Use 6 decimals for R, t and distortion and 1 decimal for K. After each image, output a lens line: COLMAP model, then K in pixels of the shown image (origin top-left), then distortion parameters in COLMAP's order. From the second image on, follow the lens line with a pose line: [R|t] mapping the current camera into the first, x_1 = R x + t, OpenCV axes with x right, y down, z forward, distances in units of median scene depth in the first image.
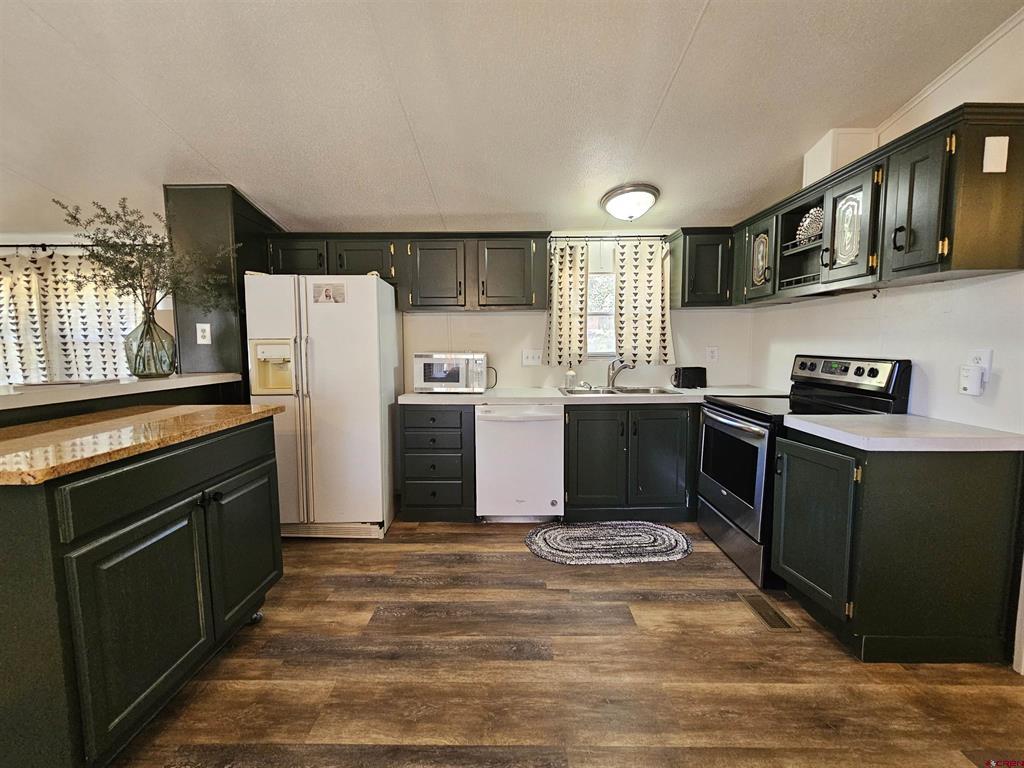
lens RADIAL K [[431.2, 0, 510.8], [0, 431.2, 380.7], [0, 0, 1]] dist [0.001310, -0.000644]
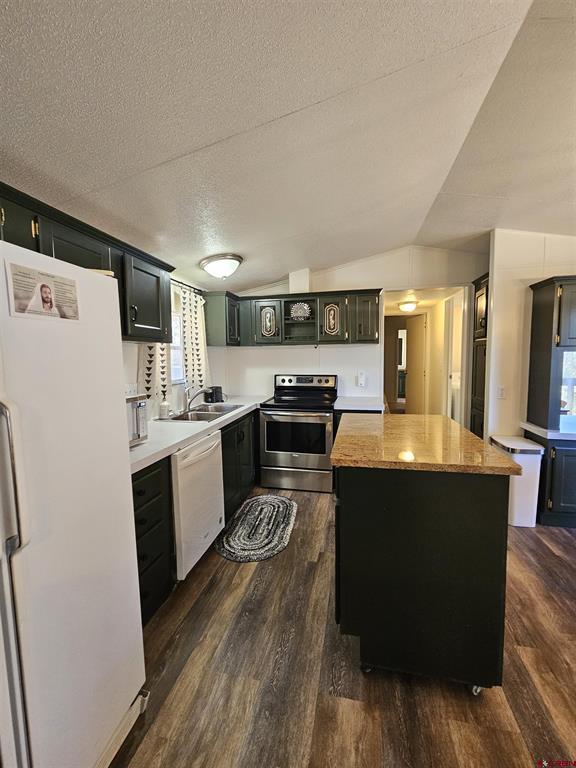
lens RADIAL K [[317.0, 0, 291.0], [0, 317.0, 379.6], [0, 0, 1]] dist [-0.002057, -0.000775]
pose [[0.189293, -0.068994, 0.979494, -0.692486], [0.096693, 0.993990, 0.051328, -0.106981], [-0.977148, 0.084994, 0.194827, 0.691460]]
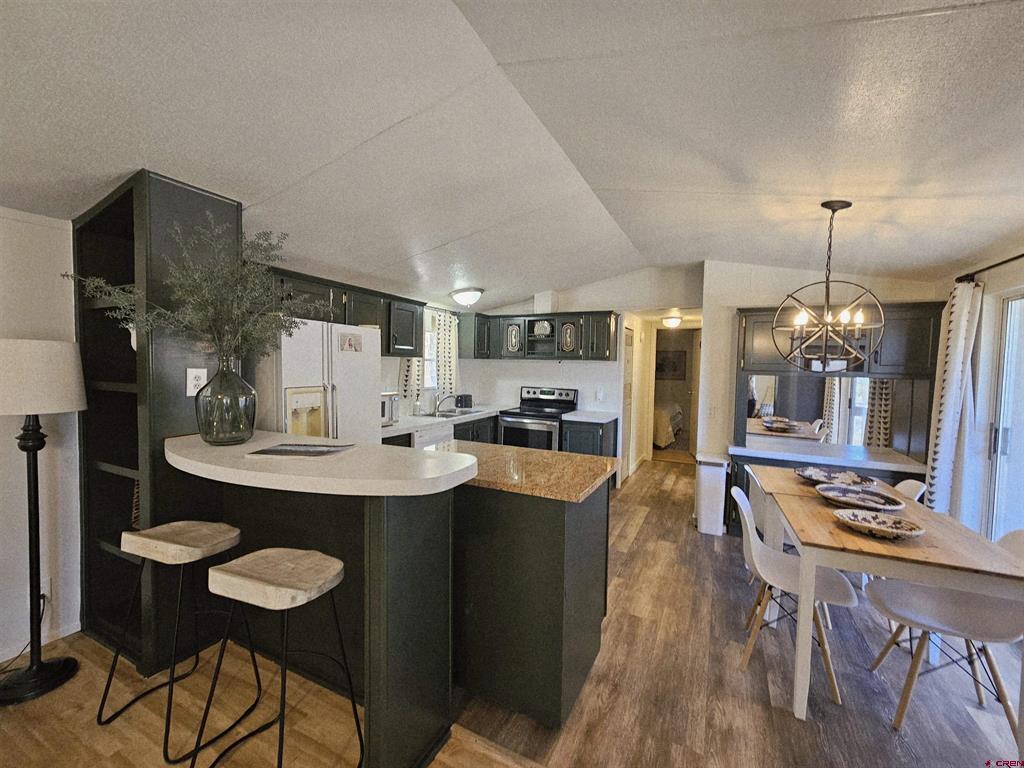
lens RADIAL K [[431.2, 0, 510.8], [0, 431.2, 380.7], [0, 0, 1]] dist [0.001310, -0.000644]
pose [[0.432091, -0.016839, 0.901673, -1.200783], [0.054614, 0.998479, -0.007524, -0.078292], [-0.900175, 0.052495, 0.432354, 0.187178]]
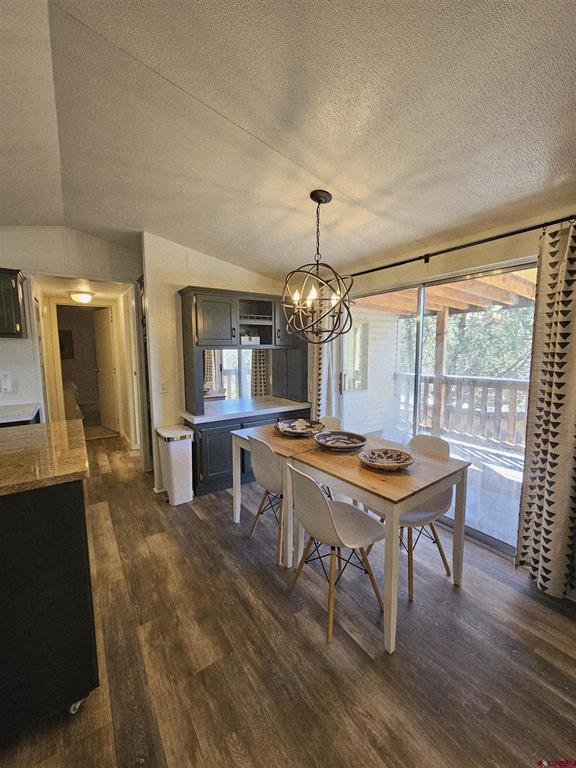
lens RADIAL K [[315.1, 0, 293.6], [0, 315.1, 380.8], [0, 0, 1]] dist [0.000409, -0.000302]
pose [[-0.583643, -0.074722, 0.808565, -0.722946], [0.081703, 0.985300, 0.150030, -0.097100], [-0.807890, 0.153626, -0.568958, 0.478636]]
